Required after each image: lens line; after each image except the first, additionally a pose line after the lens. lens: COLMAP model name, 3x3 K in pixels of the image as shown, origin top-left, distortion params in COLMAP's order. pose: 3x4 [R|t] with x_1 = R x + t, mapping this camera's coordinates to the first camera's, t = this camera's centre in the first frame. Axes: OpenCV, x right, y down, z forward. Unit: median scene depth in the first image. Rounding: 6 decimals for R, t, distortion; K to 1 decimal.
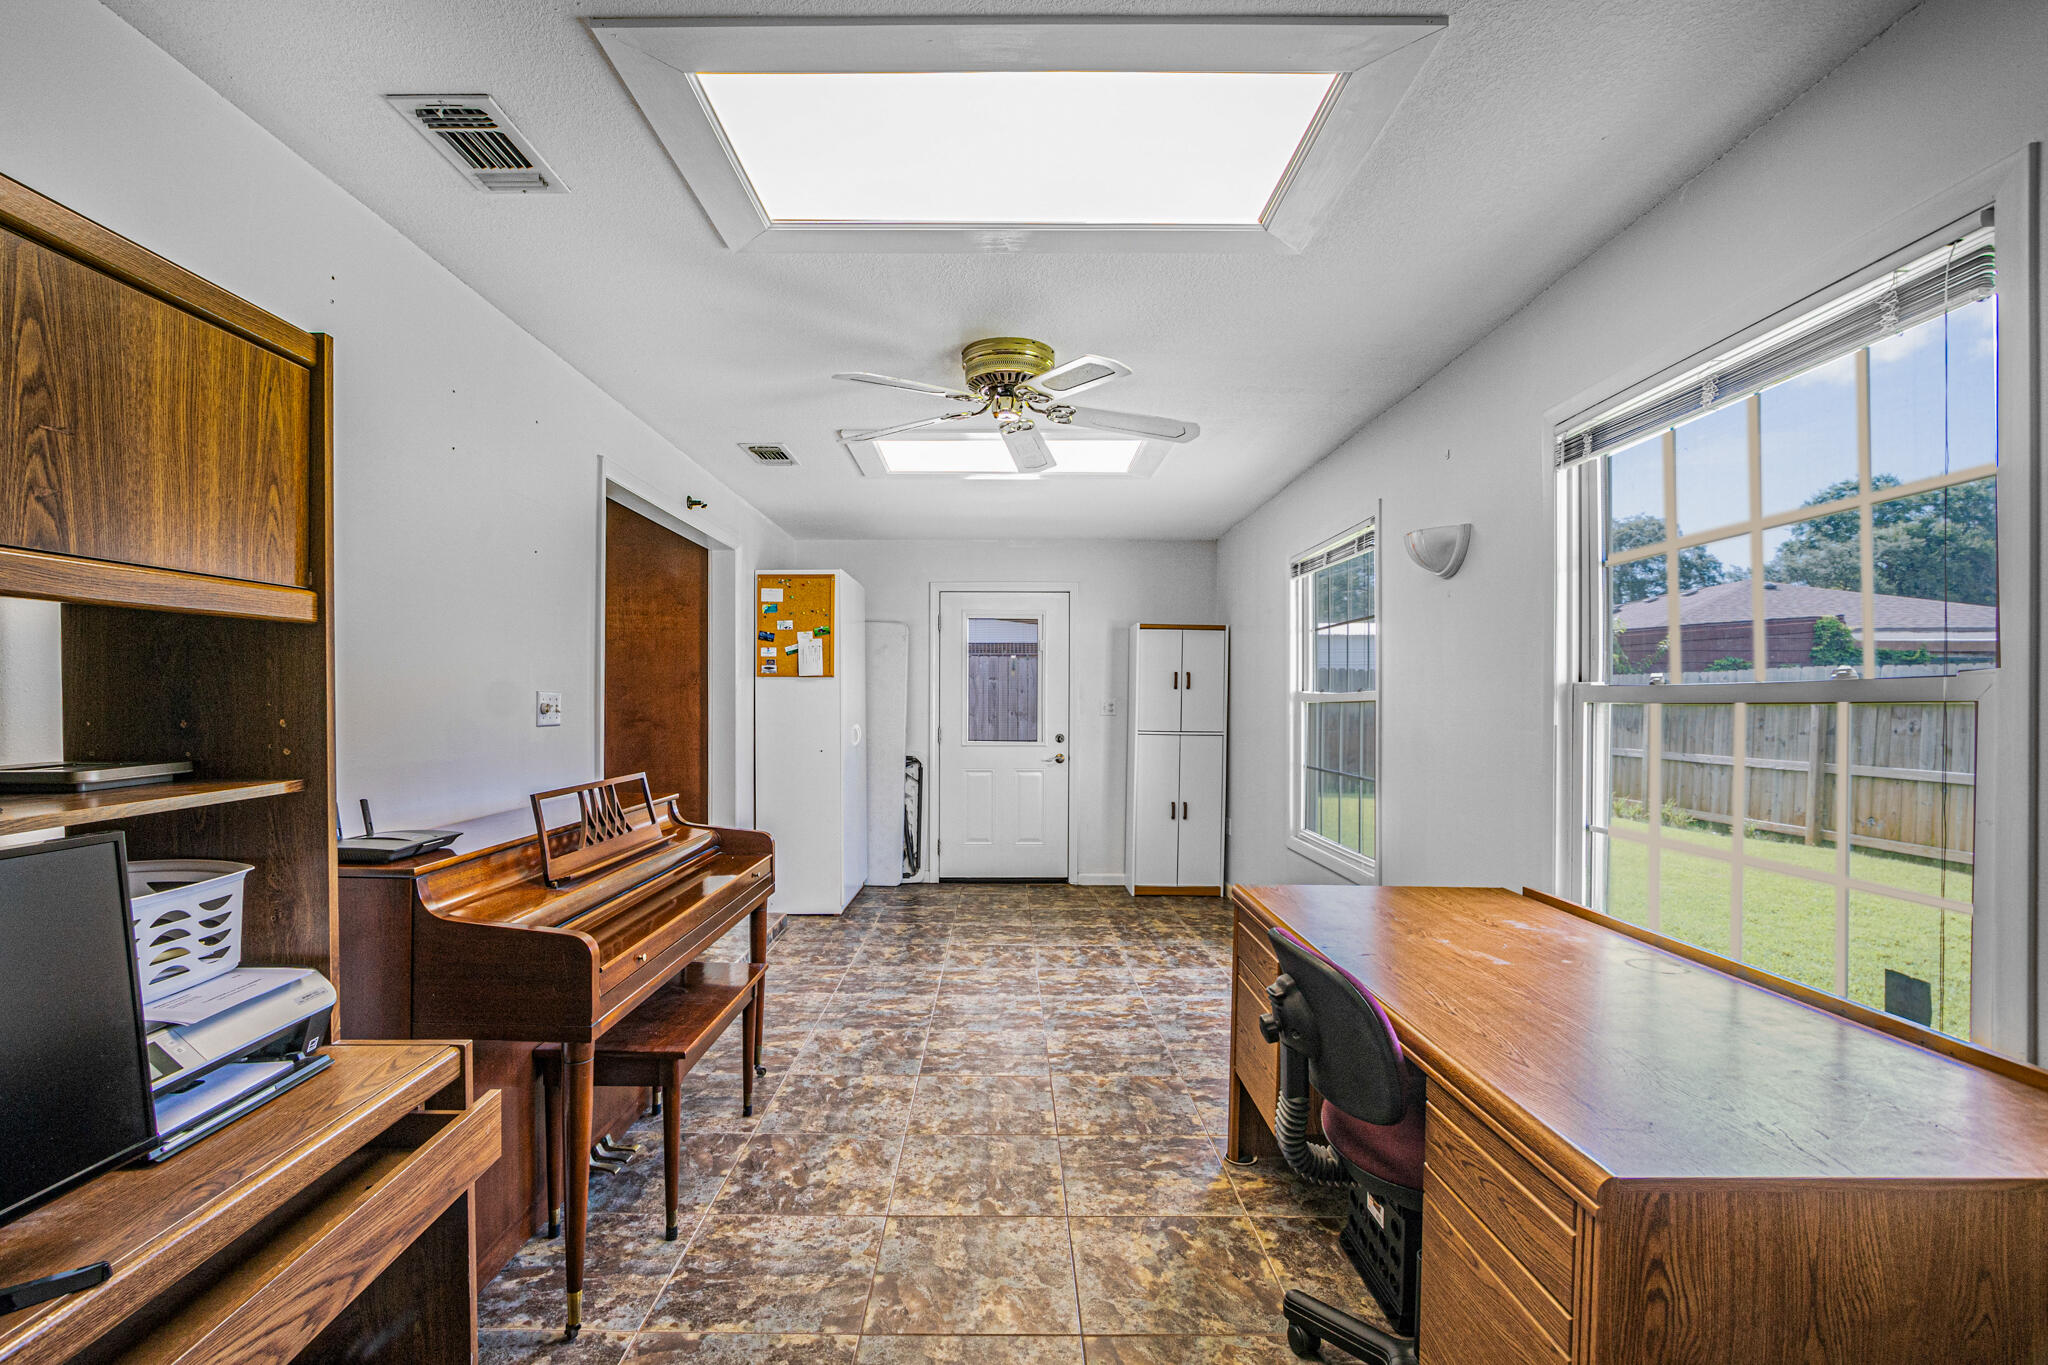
lens RADIAL K [[916.8, 0, 1021.7], [0, 916.8, 687.1], [0, 0, 1]] dist [-0.015432, 0.000960]
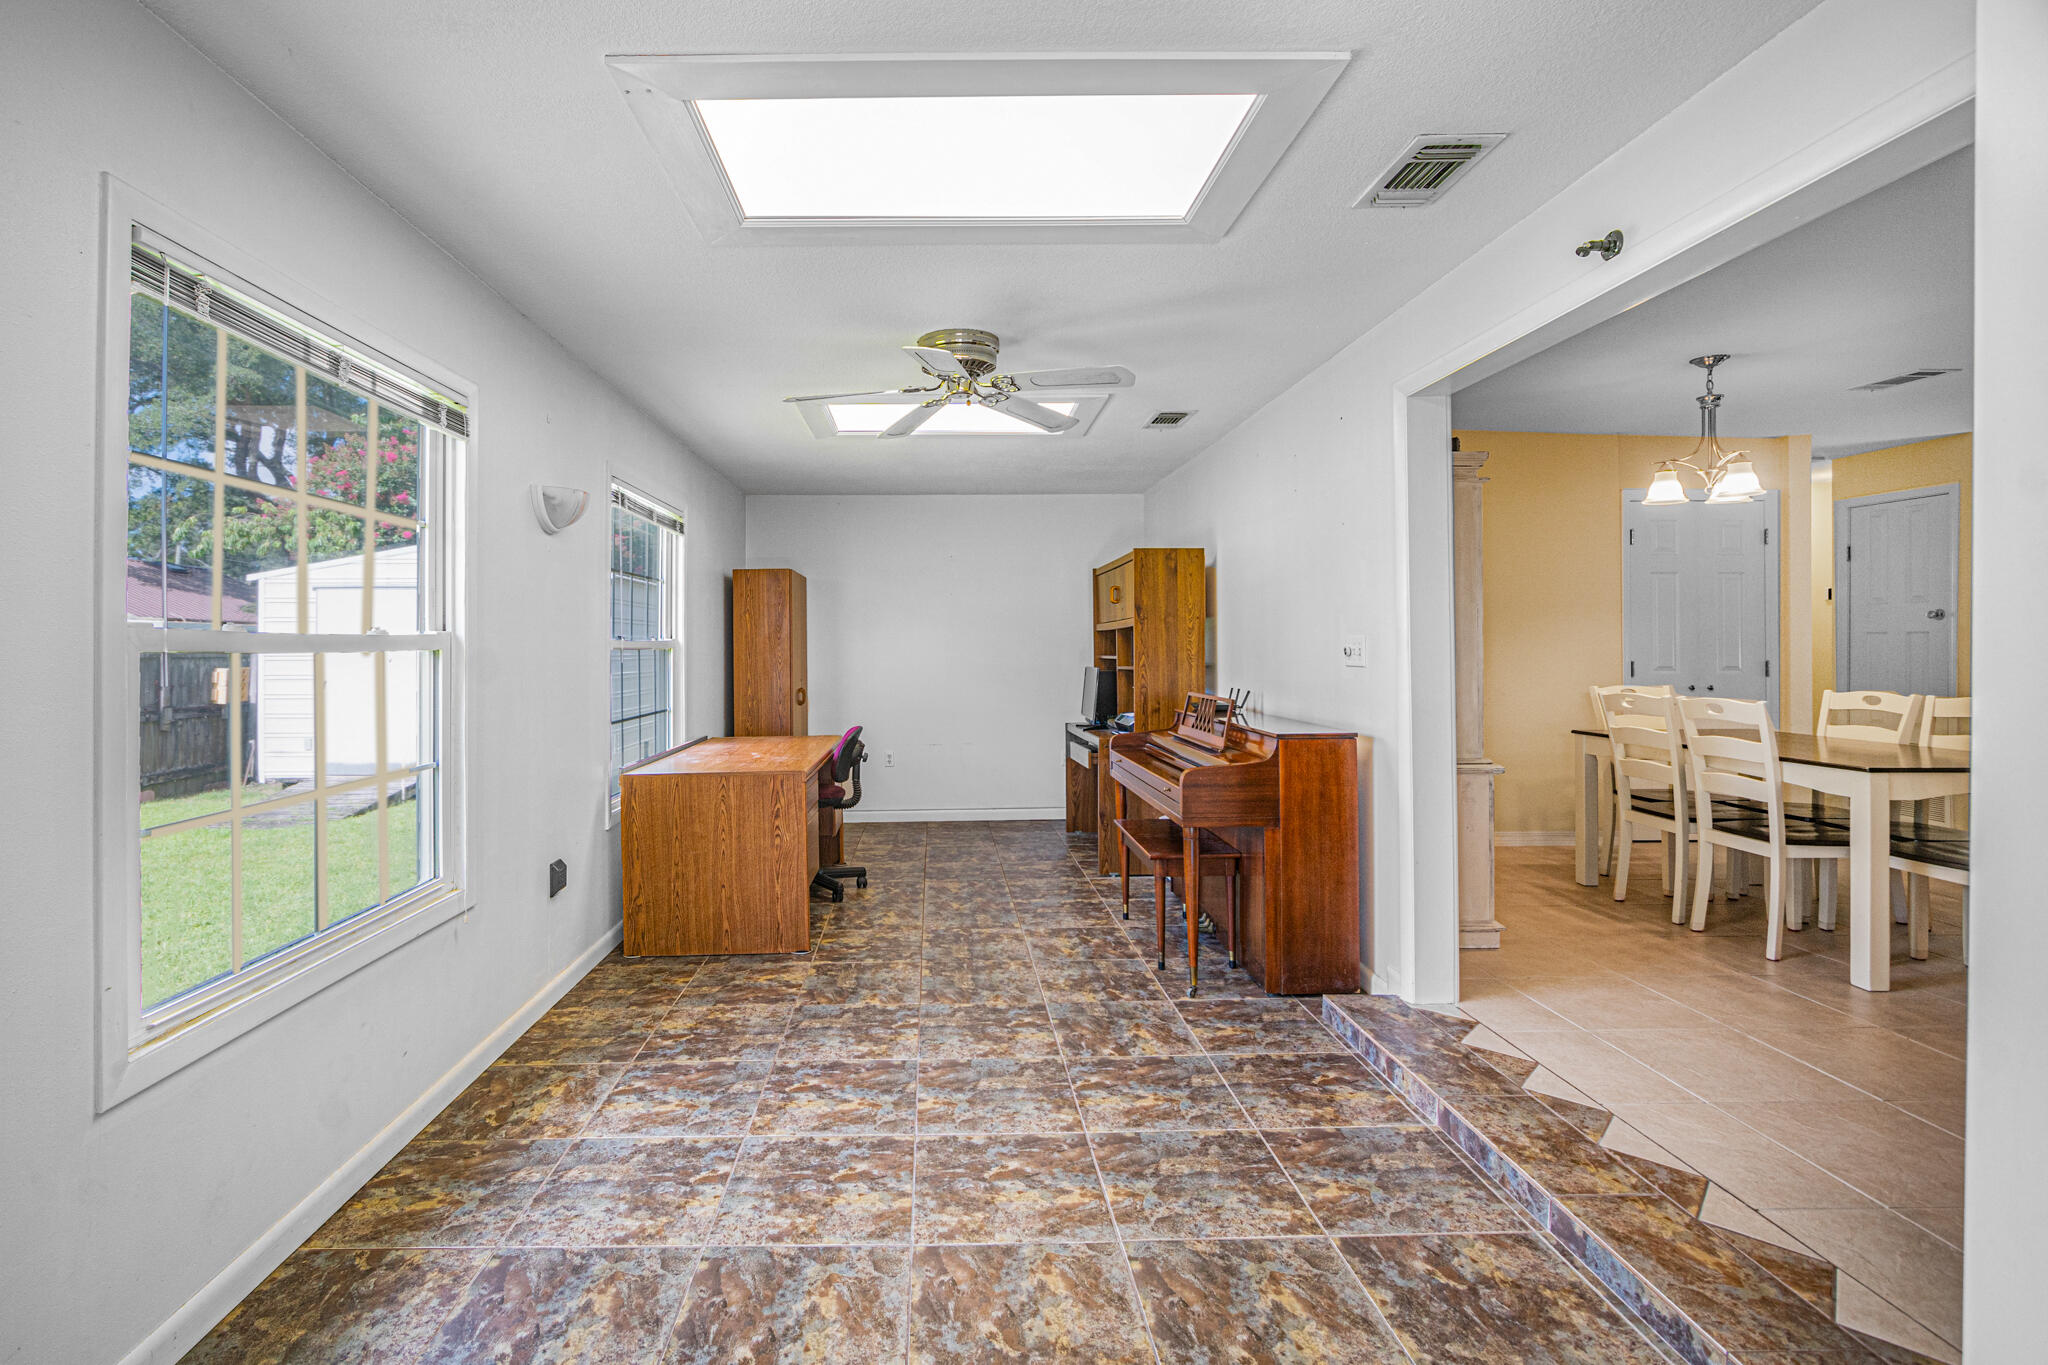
lens RADIAL K [[916.8, 0, 1024.6], [0, 916.8, 667.7], [0, 0, 1]] dist [-0.015432, 0.000960]
pose [[-0.996744, 0.005148, -0.080463, -0.005537], [0.004623, 0.999967, 0.006708, 0.028862], [0.080495, 0.006314, -0.996735, 1.874089]]
